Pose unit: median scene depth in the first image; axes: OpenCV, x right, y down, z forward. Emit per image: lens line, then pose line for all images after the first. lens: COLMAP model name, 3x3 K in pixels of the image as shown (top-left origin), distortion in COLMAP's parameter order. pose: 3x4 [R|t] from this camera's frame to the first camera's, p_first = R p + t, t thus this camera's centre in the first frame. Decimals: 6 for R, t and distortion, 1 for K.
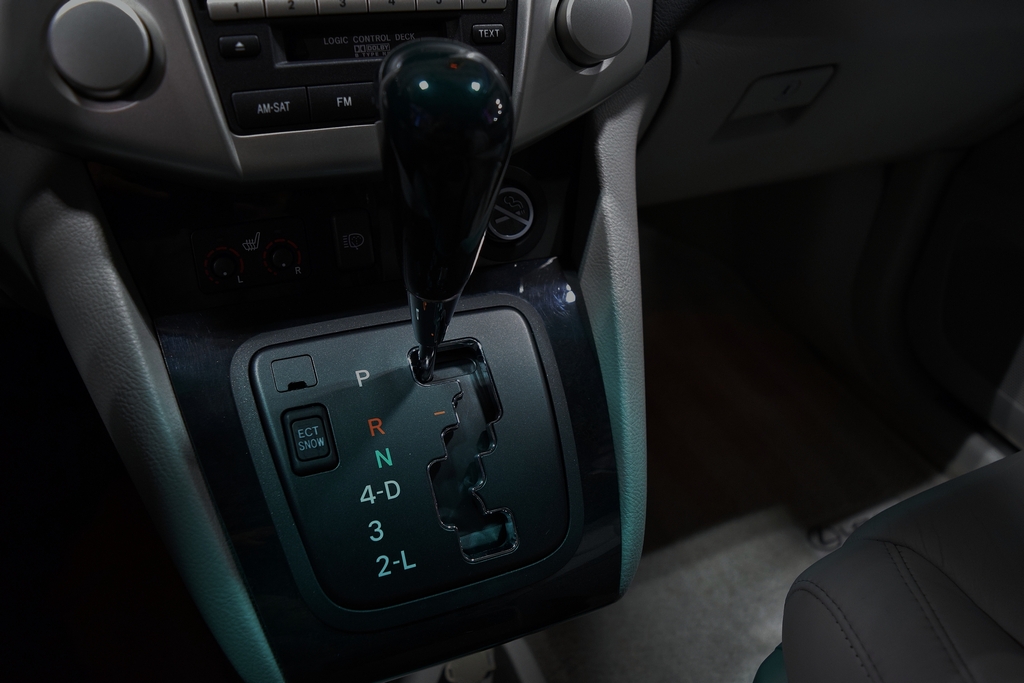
lens RADIAL K [[789.7, 0, 509.6], [0, 789.7, 340.3], [0, 0, 1]] dist [-0.098737, 0.027179]
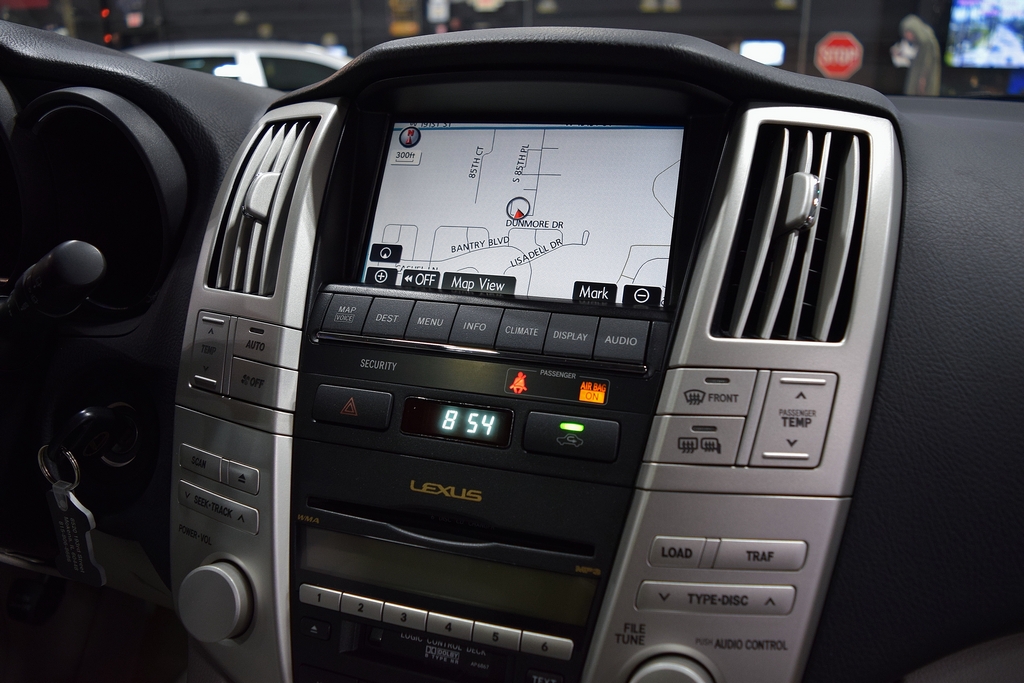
lens RADIAL K [[789.7, 0, 514.1], [0, 789.7, 341.9], [0, 0, 1]] dist [-0.098737, 0.027179]
pose [[0.760957, 0.139585, -0.633610, 0.485887], [-0.333564, 0.921801, -0.197531, -0.588950], [0.556489, 0.361662, 0.748011, 0.150753]]
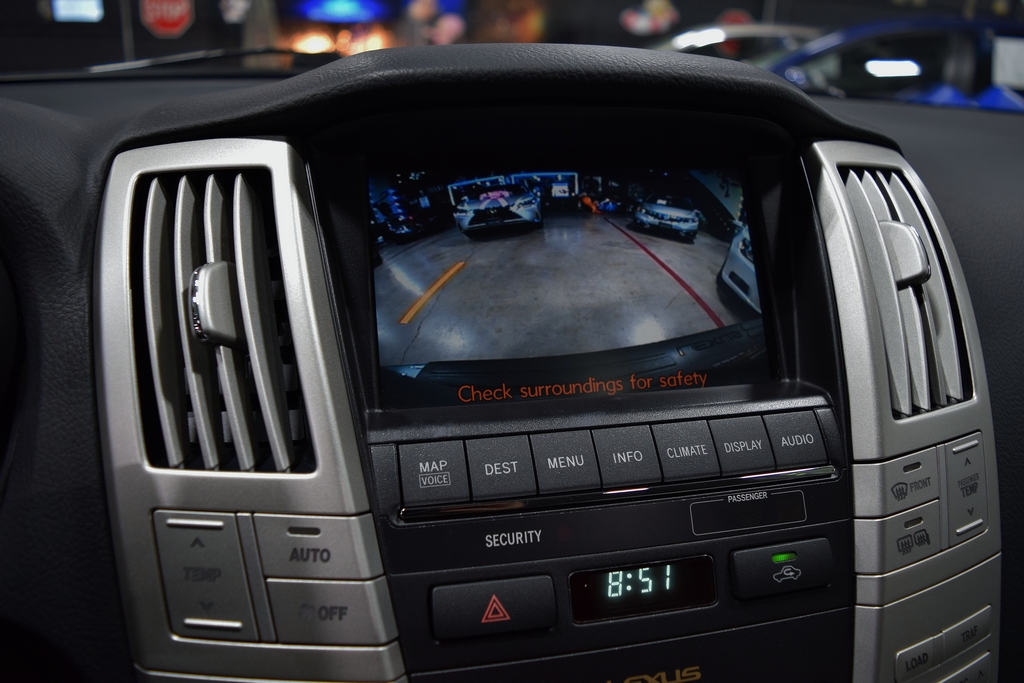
lens RADIAL K [[789.7, 0, 522.1], [0, 789.7, 345.5], [0, 0, 1]] dist [-0.098737, 0.027179]
pose [[0.984574, 0.023480, -0.173388, -0.201345], [-0.067282, 0.965567, -0.251302, -0.701164], [0.161517, 0.259091, 0.952252, 0.094572]]
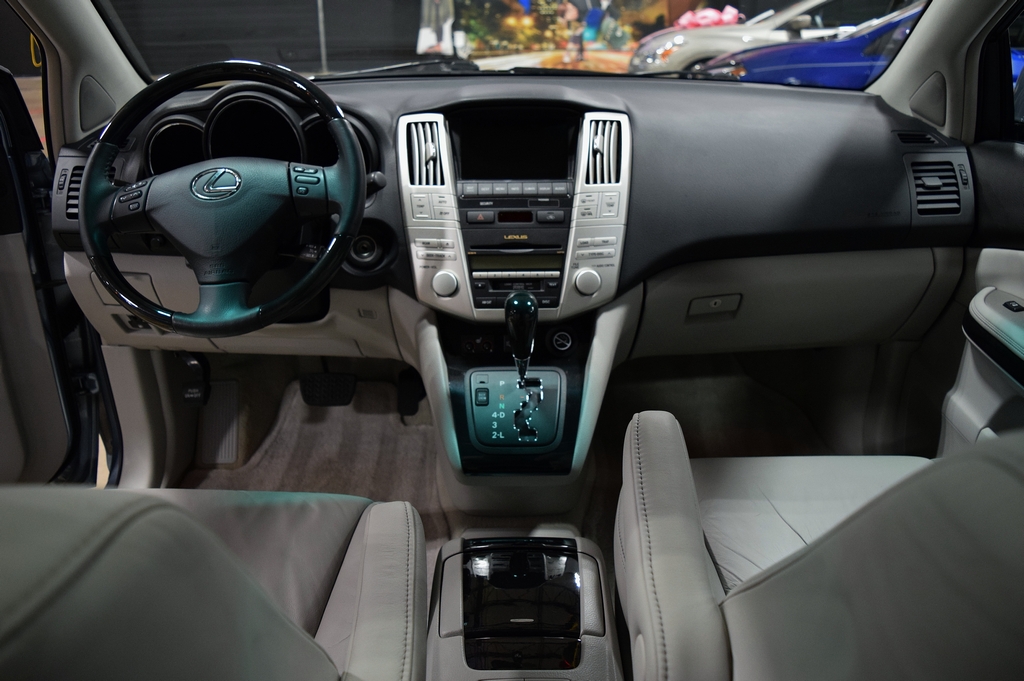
lens RADIAL K [[789.7, 0, 511.2], [0, 789.7, 343.6], [0, 0, 1]] dist [-0.098737, 0.027179]
pose [[0.920615, 0.091628, -0.379569, 1.138276], [-0.165656, 0.971913, -0.167165, 0.451695], [0.353591, 0.216772, 0.909936, -2.118988]]
